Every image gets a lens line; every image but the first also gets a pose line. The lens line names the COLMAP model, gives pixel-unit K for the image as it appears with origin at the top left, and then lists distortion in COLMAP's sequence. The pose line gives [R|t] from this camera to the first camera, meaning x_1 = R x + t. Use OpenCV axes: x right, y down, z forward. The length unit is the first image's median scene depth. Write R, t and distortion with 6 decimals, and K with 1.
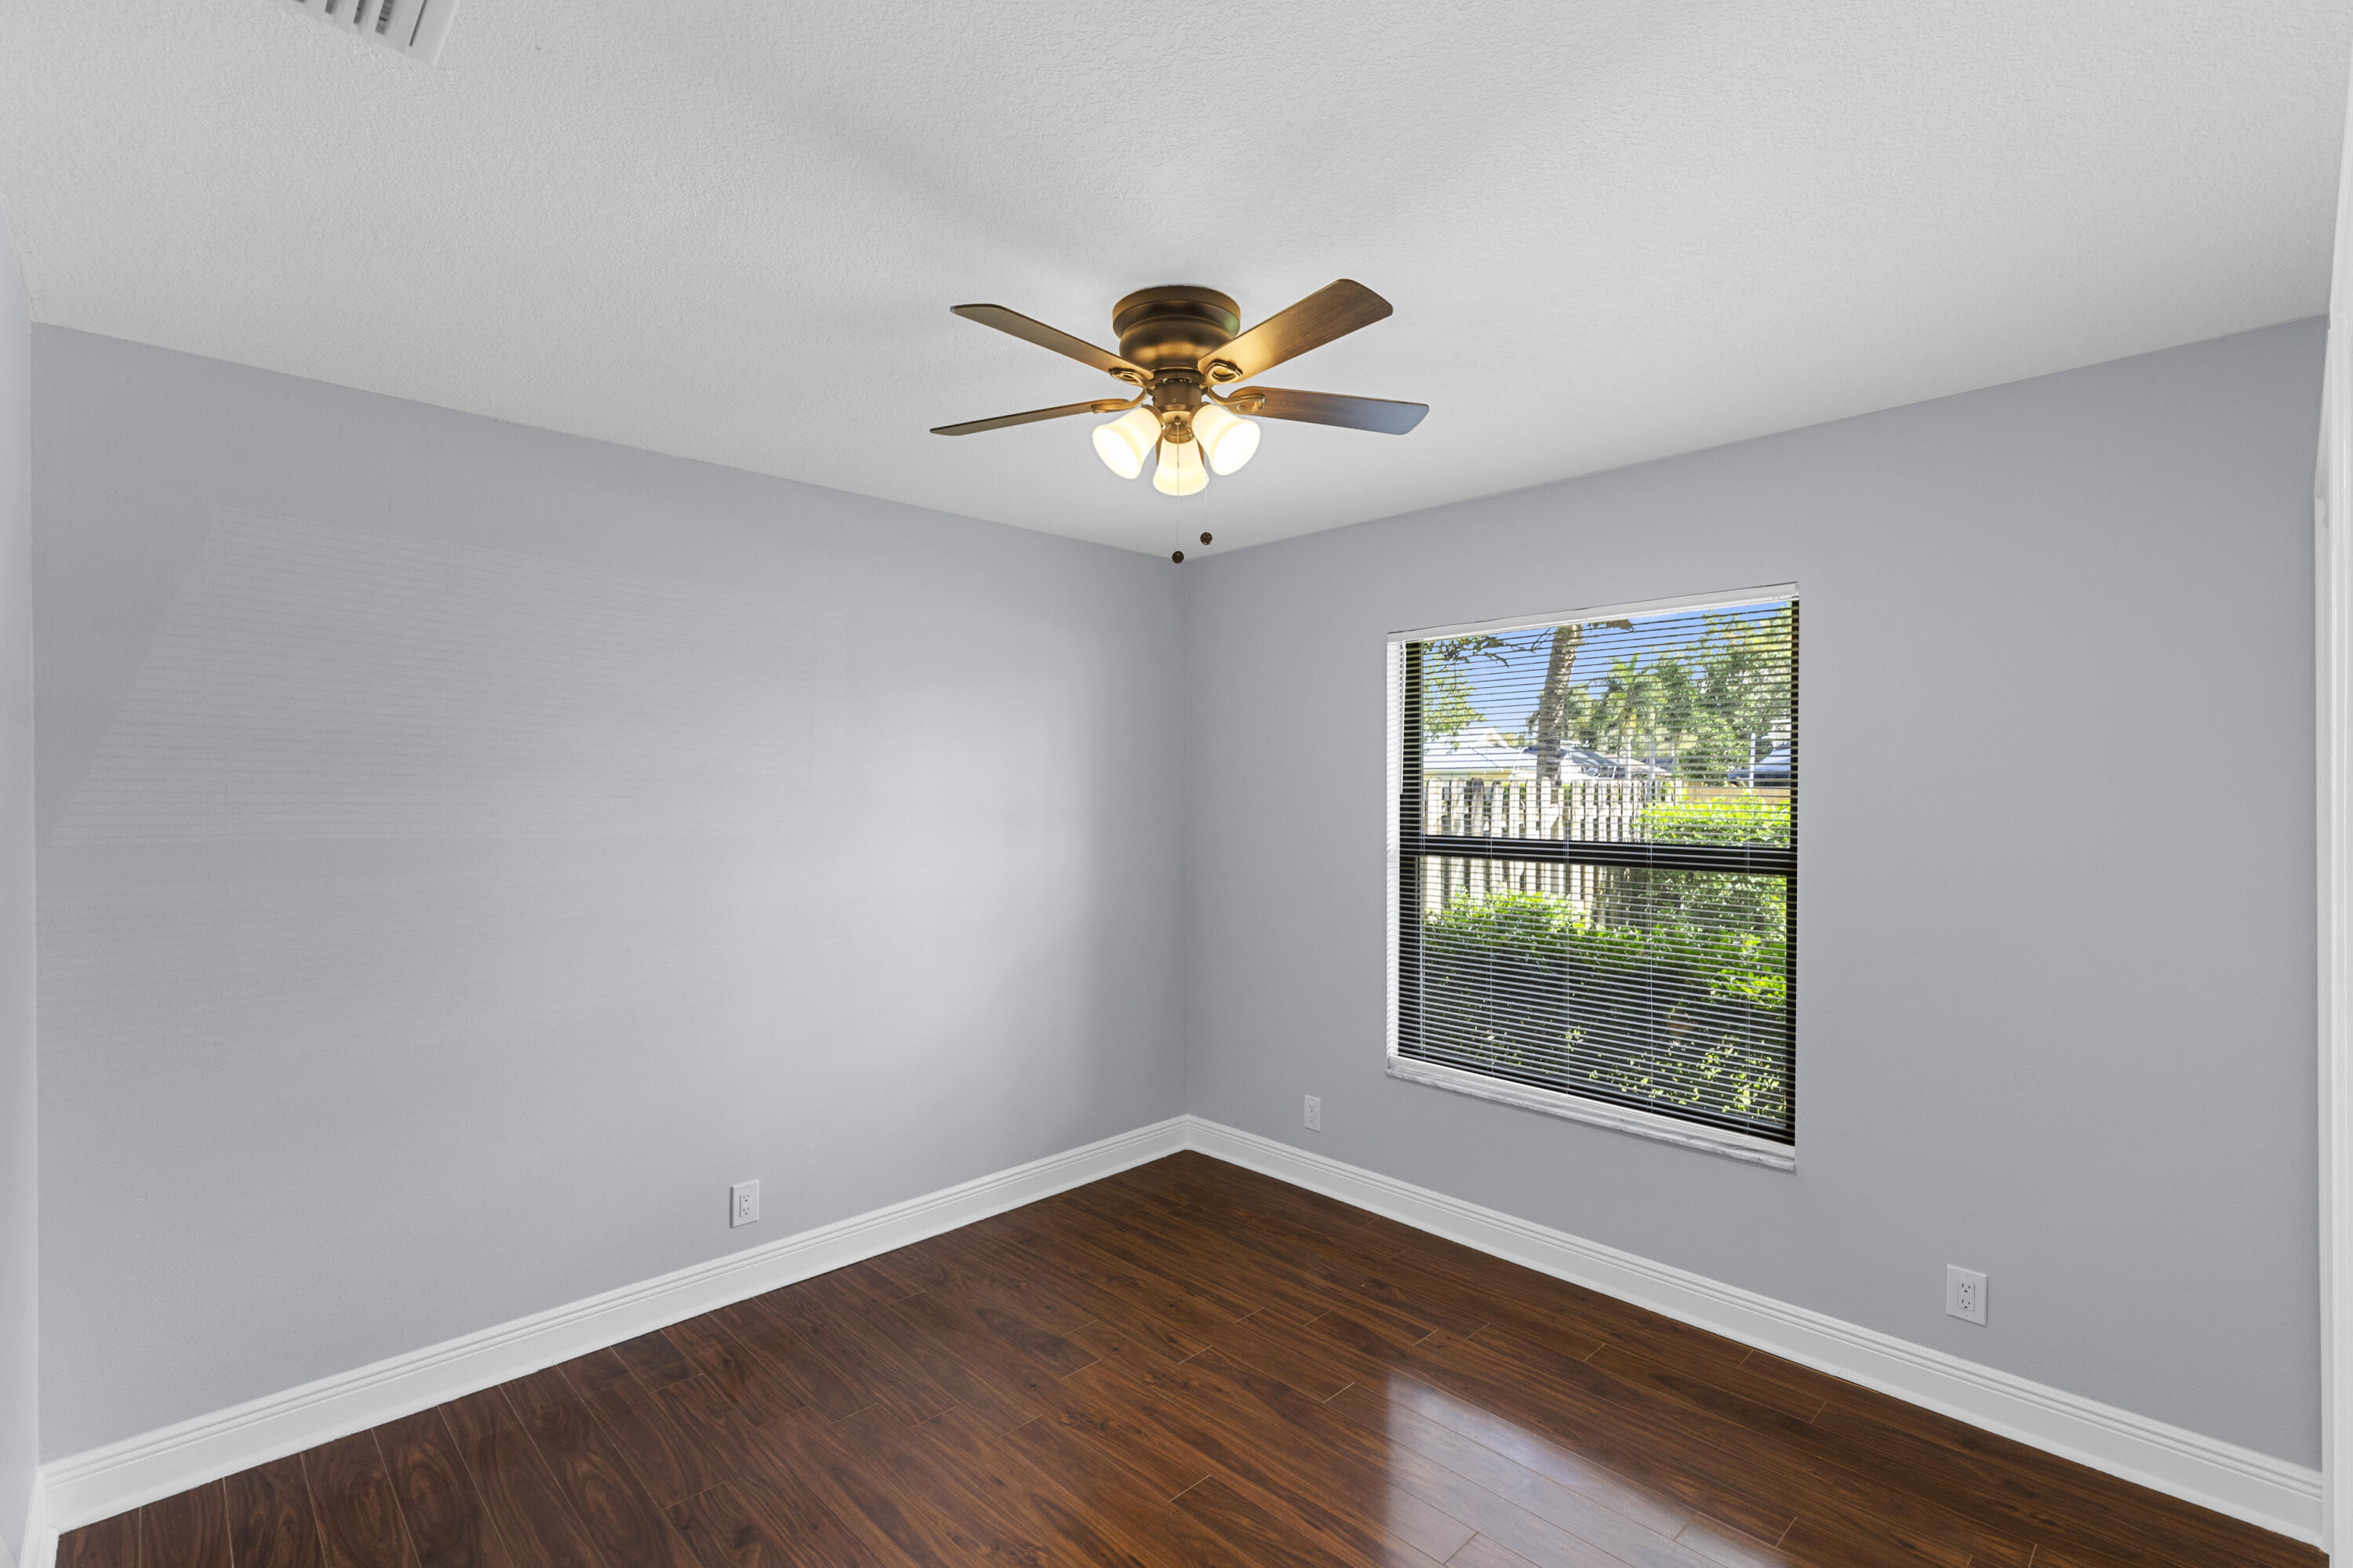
lens RADIAL K [[1046.5, 0, 1170.9], [0, 1046.5, 772.4], [0, 0, 1]] dist [0.000545, -0.000113]
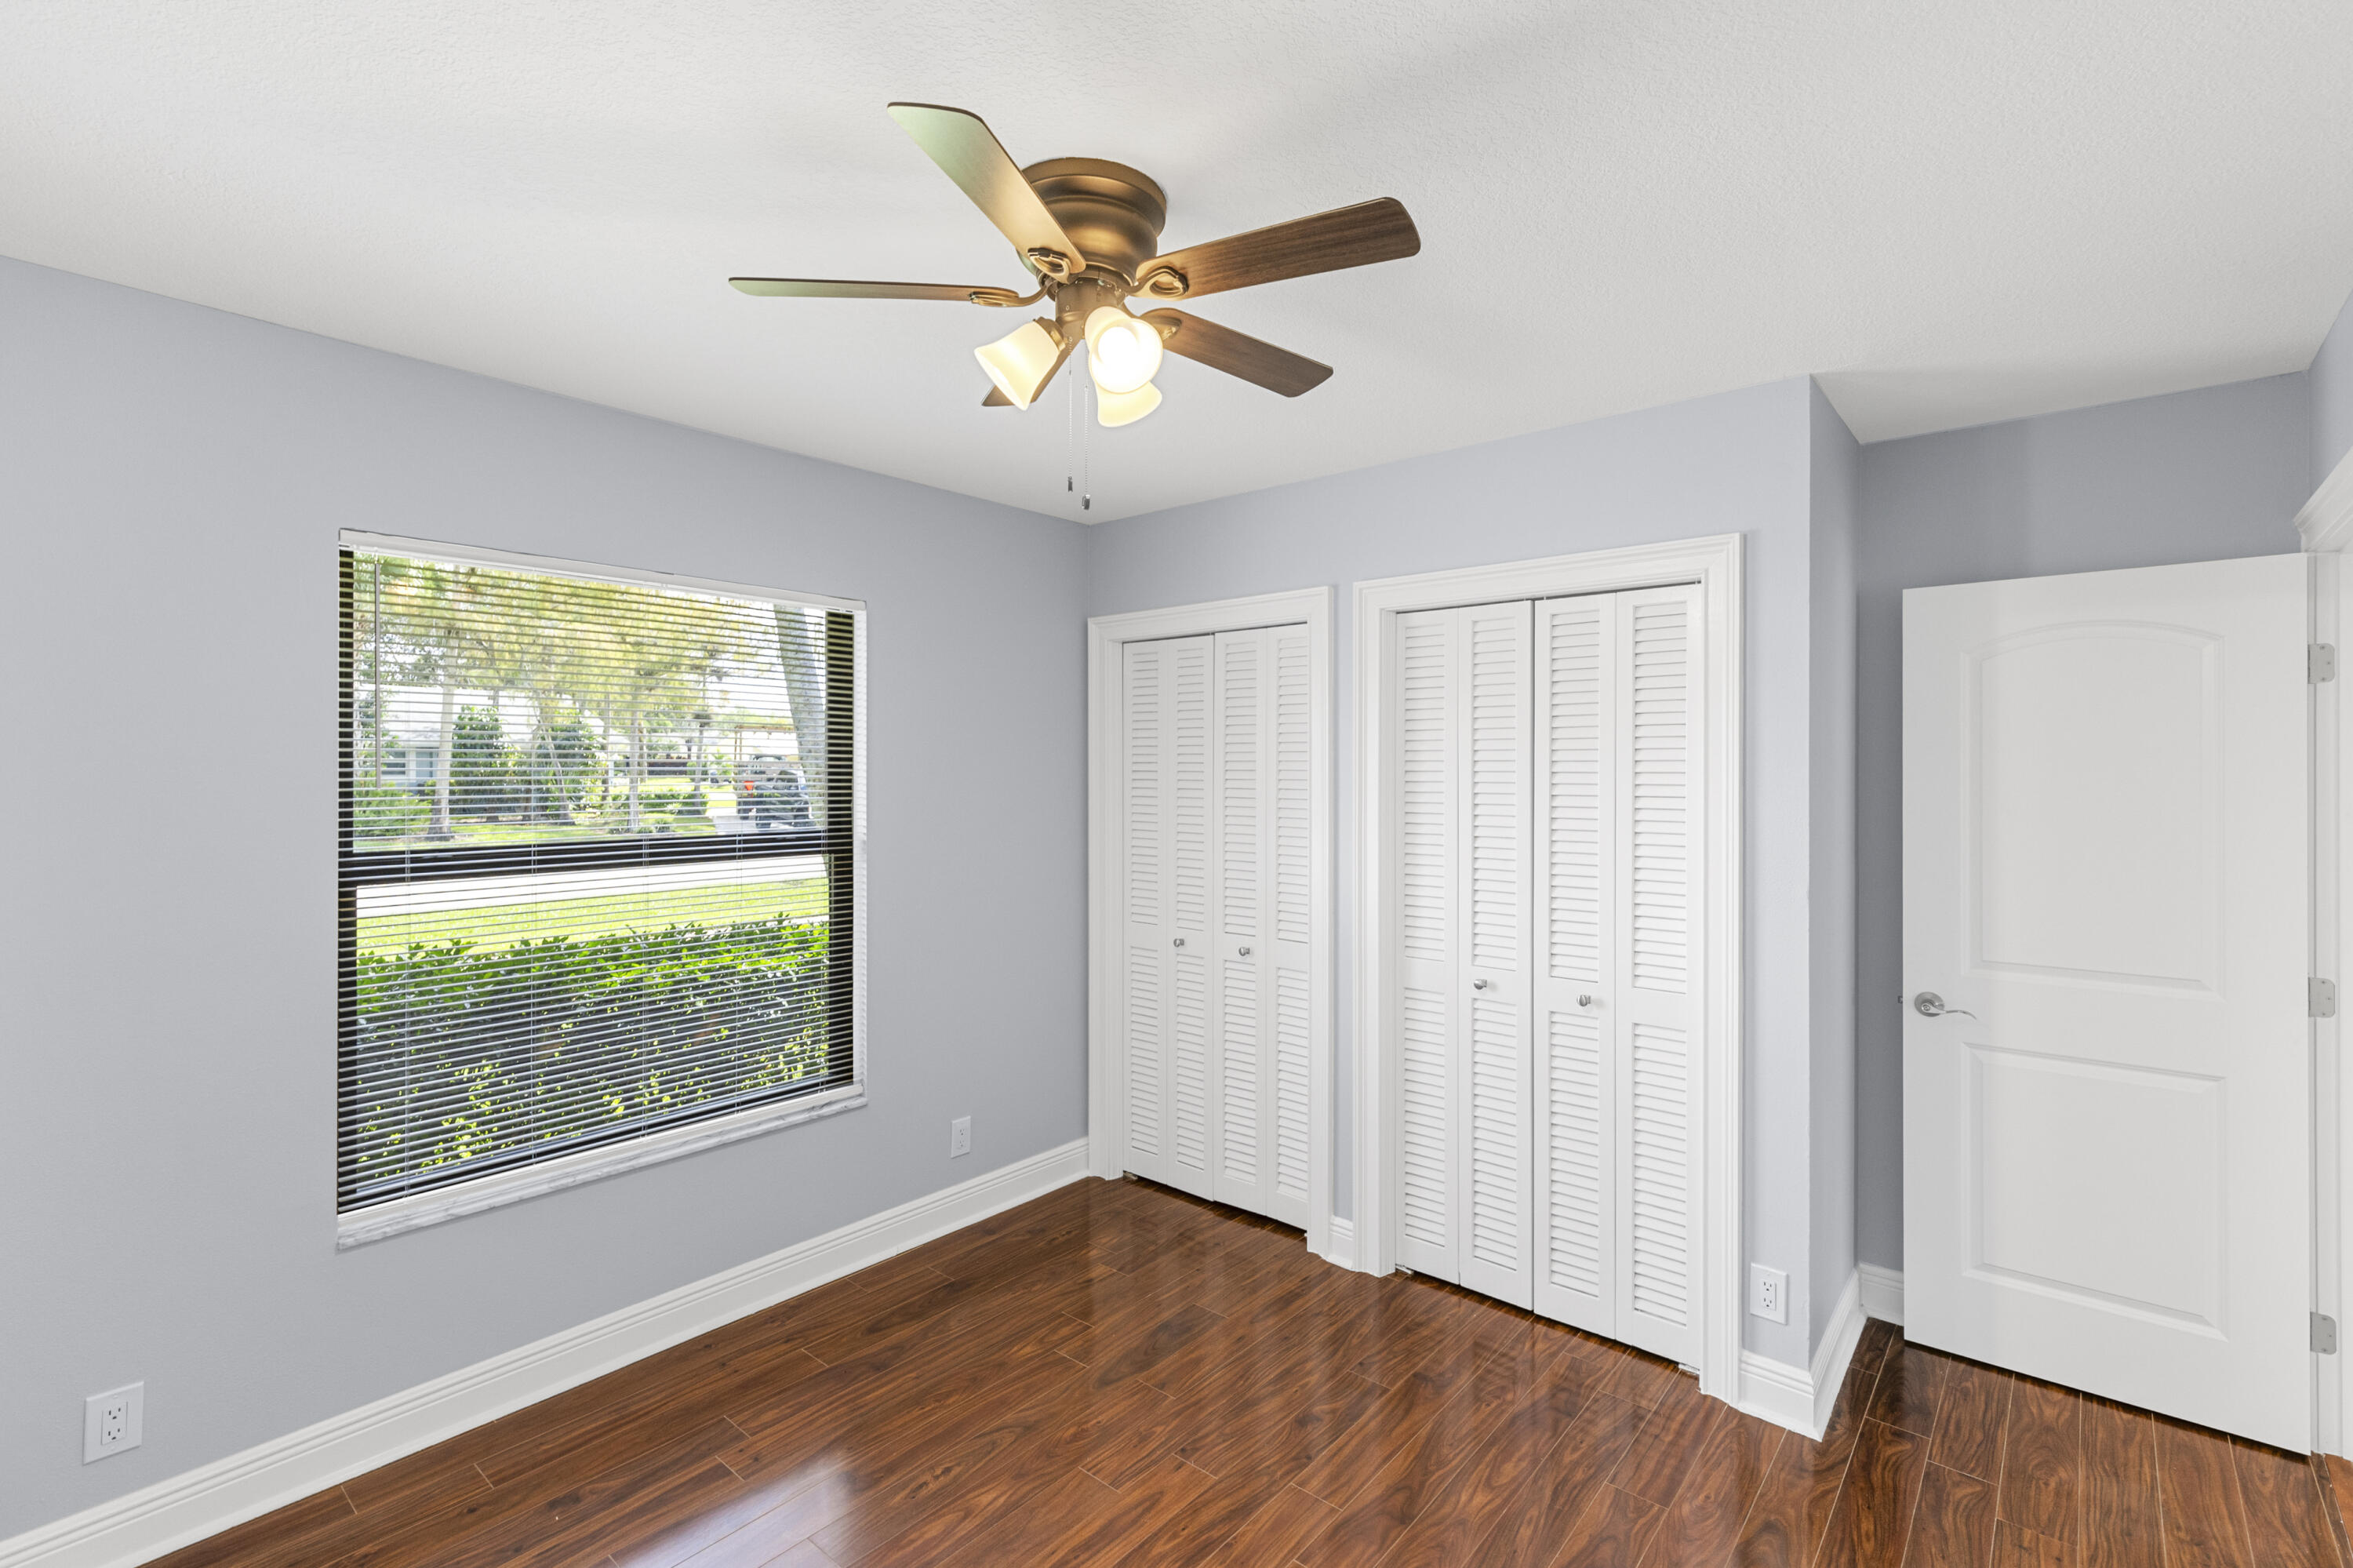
lens RADIAL K [[1046.5, 0, 1170.9], [0, 1046.5, 772.4], [0, 0, 1]] dist [0.000545, -0.000113]
pose [[-0.077274, 0.001975, 0.997008, -0.541196], [0.000898, 0.999998, -0.001911, 0.014606], [-0.997009, 0.000748, -0.077276, 0.690398]]
